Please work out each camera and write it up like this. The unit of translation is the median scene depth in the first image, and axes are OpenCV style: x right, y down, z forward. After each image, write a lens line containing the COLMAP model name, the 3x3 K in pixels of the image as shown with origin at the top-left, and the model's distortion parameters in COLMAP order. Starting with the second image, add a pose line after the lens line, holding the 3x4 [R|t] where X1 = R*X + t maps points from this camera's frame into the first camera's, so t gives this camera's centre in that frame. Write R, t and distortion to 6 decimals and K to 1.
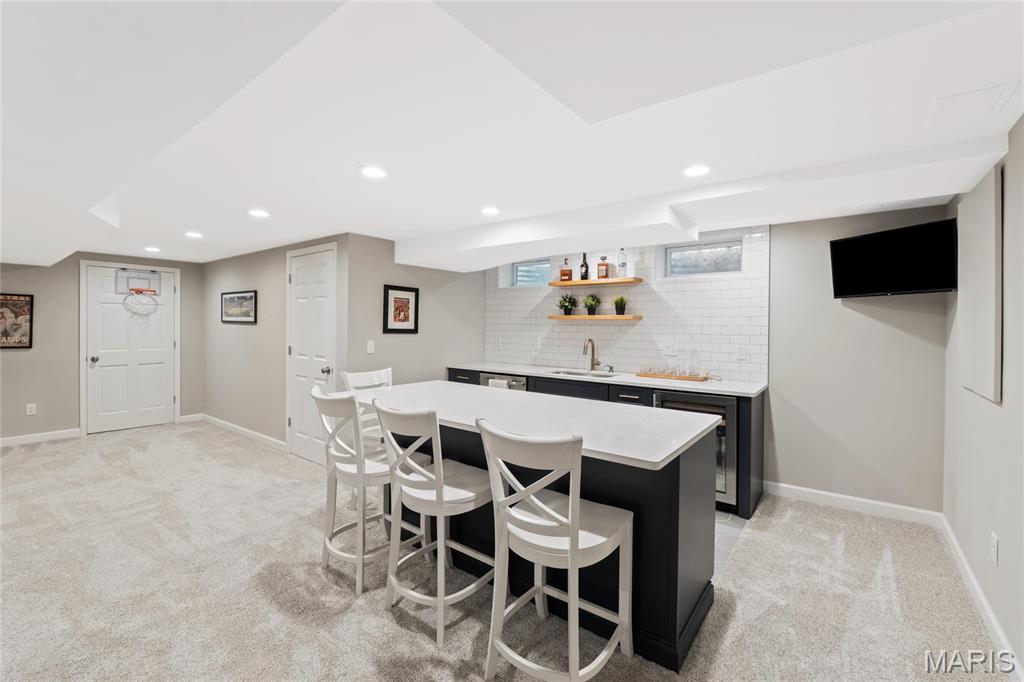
lens RADIAL K [[435.4, 0, 513.5], [0, 435.4, 328.4], [0, 0, 1]] dist [-0.002970, -0.000183]
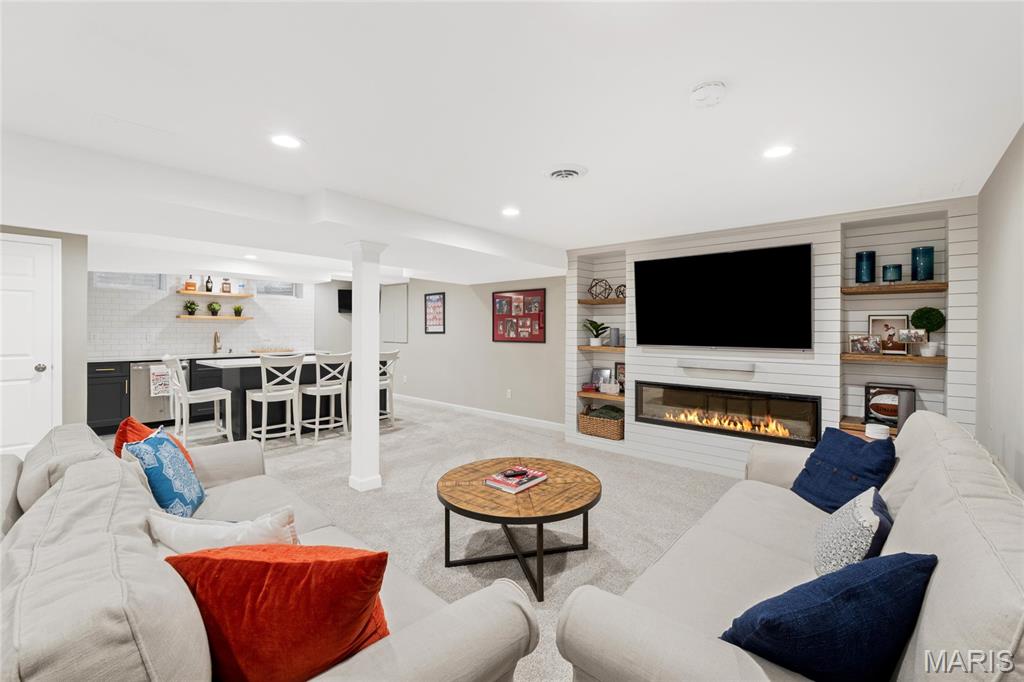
lens RADIAL K [[435.4, 0, 513.5], [0, 435.4, 328.4], [0, 0, 1]] dist [-0.002970, -0.000183]
pose [[0.061200, -0.005035, 0.998113, -1.283843], [0.003562, 0.999982, 0.004826, 0.008046], [-0.998119, 0.003260, 0.061217, -0.110202]]
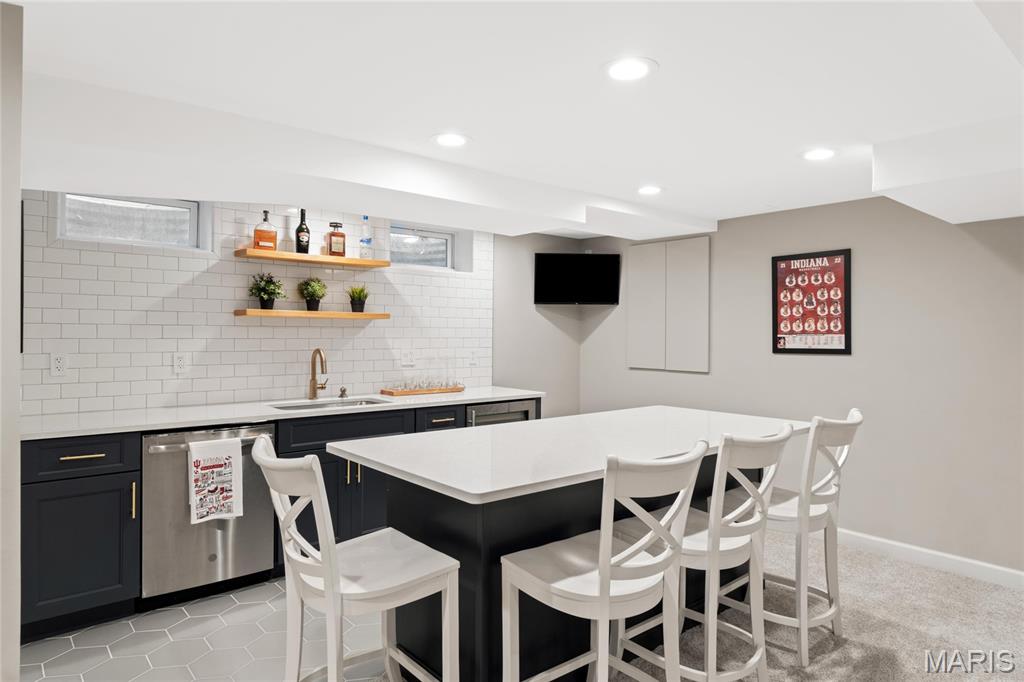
lens RADIAL K [[623.9, 0, 514.9], [0, 623.9, 328.0], [0, 0, 1]] dist [-0.000577, -0.000125]
pose [[0.208132, -0.003554, 0.978094, -0.666197], [0.001748, 0.999993, 0.003261, -0.008895], [-0.978099, 0.001031, 0.208137, 0.547443]]
